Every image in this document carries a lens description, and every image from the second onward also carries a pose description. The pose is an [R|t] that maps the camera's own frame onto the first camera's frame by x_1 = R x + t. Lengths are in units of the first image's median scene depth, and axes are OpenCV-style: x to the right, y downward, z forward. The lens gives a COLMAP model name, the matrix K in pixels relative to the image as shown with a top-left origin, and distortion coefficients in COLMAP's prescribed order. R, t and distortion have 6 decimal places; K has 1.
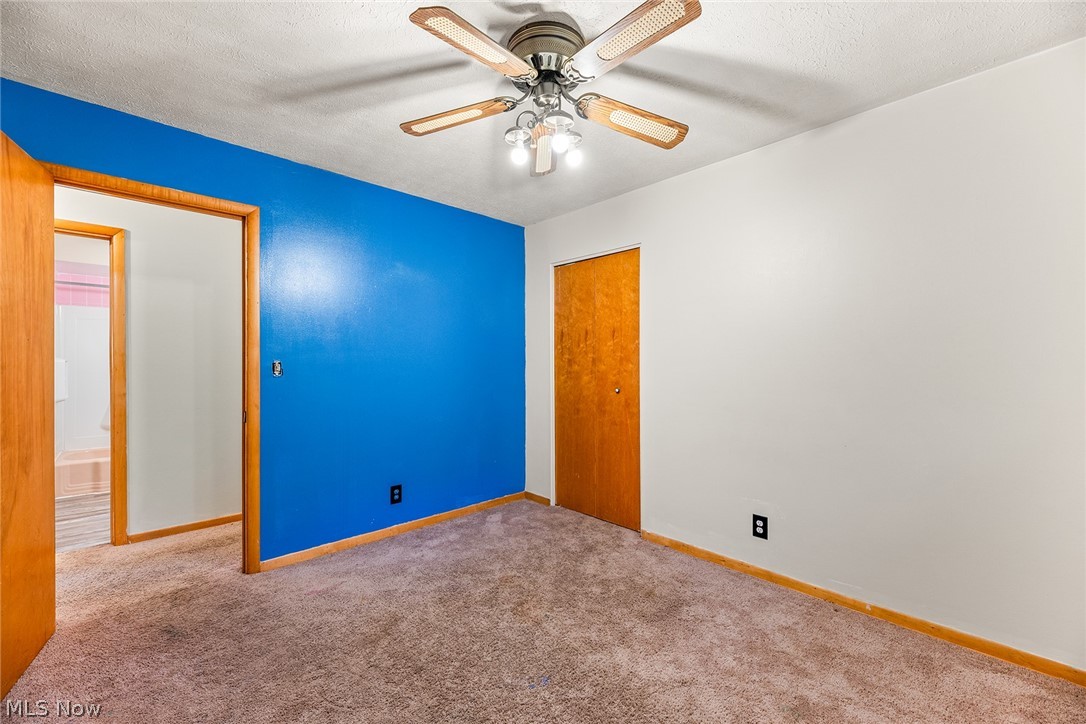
lens RADIAL K [[439.8, 0, 543.0], [0, 439.8, 362.0], [0, 0, 1]] dist [-0.000559, 0.000034]
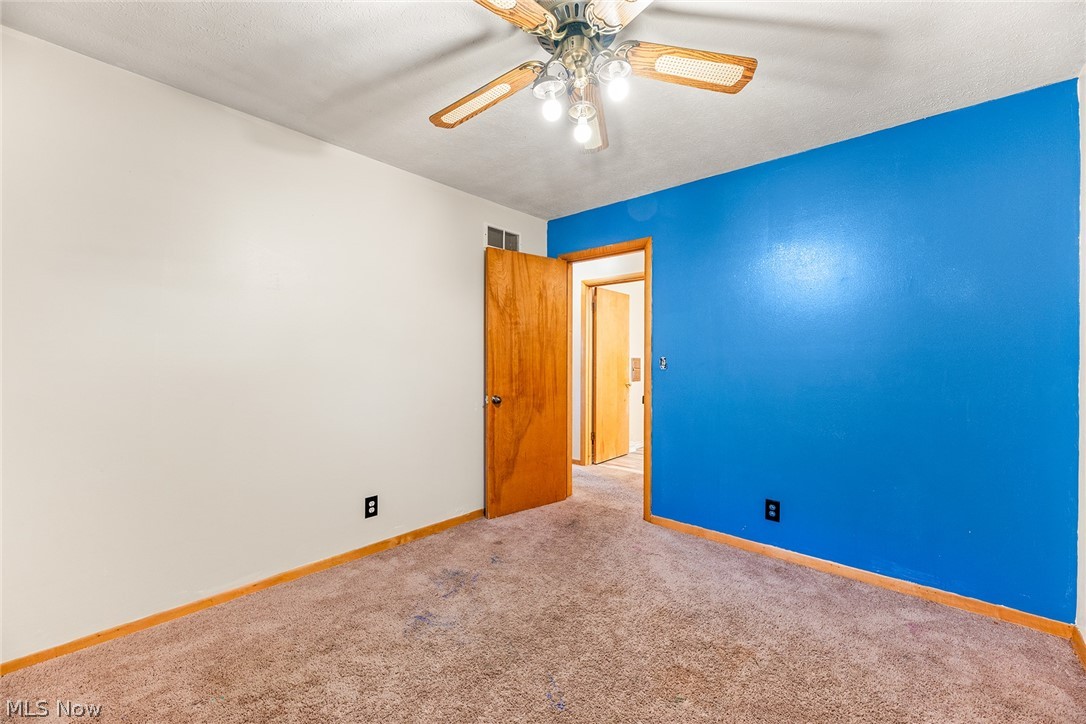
lens RADIAL K [[444.3, 0, 548.8], [0, 444.3, 357.2], [0, 0, 1]] dist [0.000185, 0.000069]
pose [[0.075247, -0.001288, -0.997164, 0.746114], [0.002150, 0.999997, -0.001129, -0.000501], [0.997163, -0.002059, 0.075249, 0.734039]]
